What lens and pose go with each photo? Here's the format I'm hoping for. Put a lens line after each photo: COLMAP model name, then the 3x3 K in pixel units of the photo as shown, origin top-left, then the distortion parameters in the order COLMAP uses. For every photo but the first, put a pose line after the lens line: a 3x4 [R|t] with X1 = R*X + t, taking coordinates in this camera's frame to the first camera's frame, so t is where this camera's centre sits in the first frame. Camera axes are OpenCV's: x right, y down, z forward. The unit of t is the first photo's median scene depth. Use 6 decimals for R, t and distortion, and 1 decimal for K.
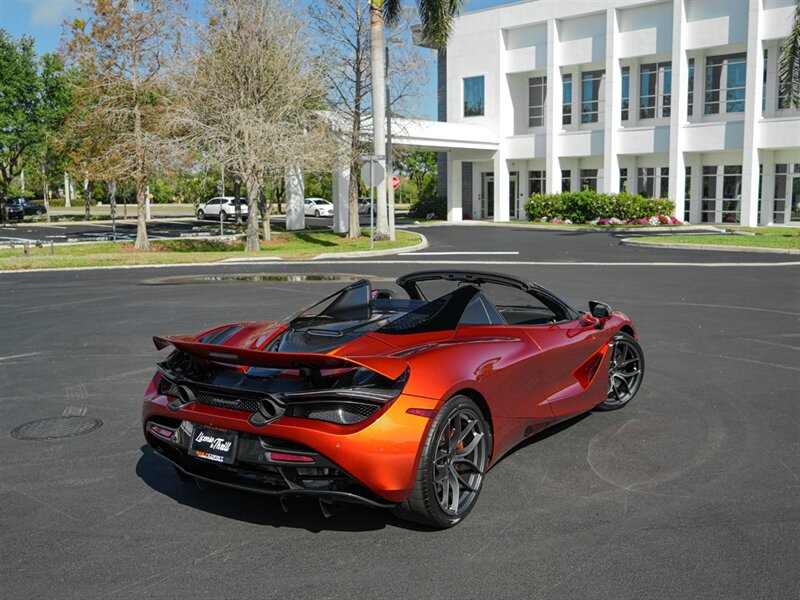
lens RADIAL K [[805.5, 0, 431.3], [0, 805.5, 295.7], [0, 0, 1]] dist [-0.018231, 0.007714]
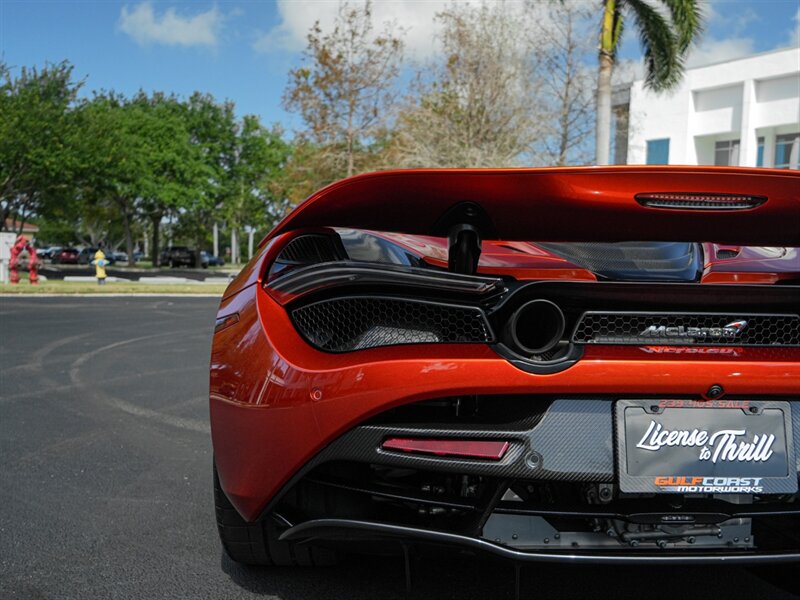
lens RADIAL K [[762.8, 0, 427.4], [0, 762.8, 338.4], [0, 0, 1]] dist [-0.021933, 0.003621]
pose [[0.987006, 0.050425, -0.152563, -0.080331], [-0.055464, 0.998041, -0.028952, 0.017817], [0.150804, 0.037038, 0.987870, 0.042790]]
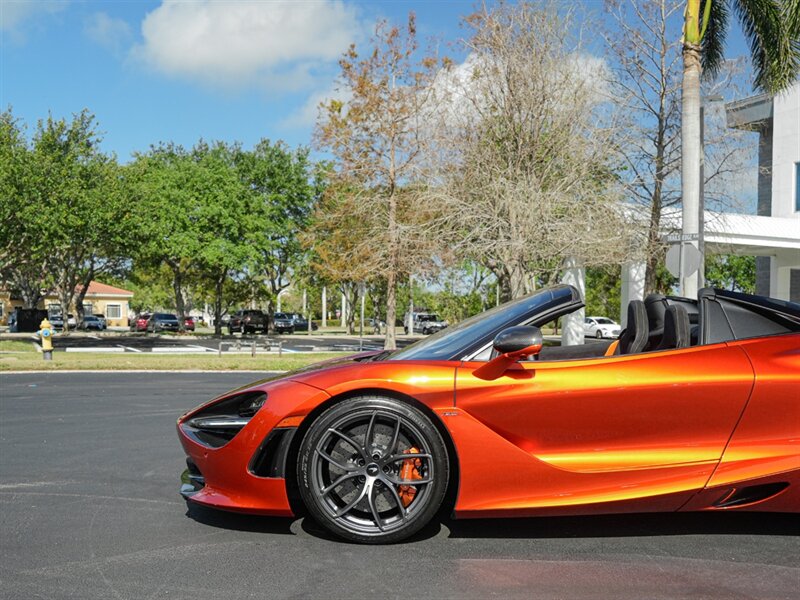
lens RADIAL K [[854.2, 0, 400.5], [0, 854.2, 346.2], [0, 0, 1]] dist [-0.007817, 0.006715]
pose [[0.932971, 0.025476, -0.359048, -0.018690], [-0.060988, 0.994258, -0.087929, 0.003847], [0.354746, 0.103933, 0.929168, 0.123936]]
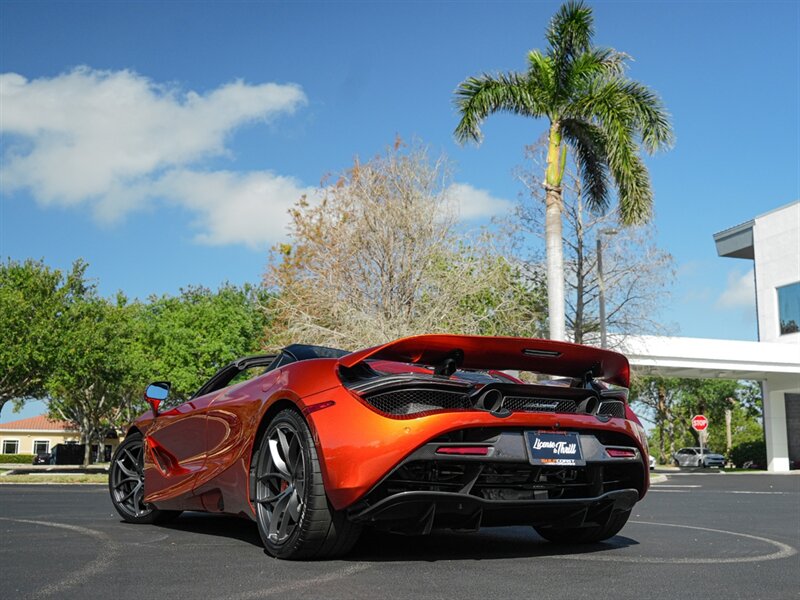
lens RADIAL K [[877.8, 0, 437.9], [0, 877.8, 301.2], [0, 0, 1]] dist [-0.022724, 0.006910]
pose [[0.890393, -0.073803, -0.449170, 0.143423], [-0.065603, 0.955661, -0.287070, 0.012127], [0.450440, 0.285072, 0.846072, 0.140500]]
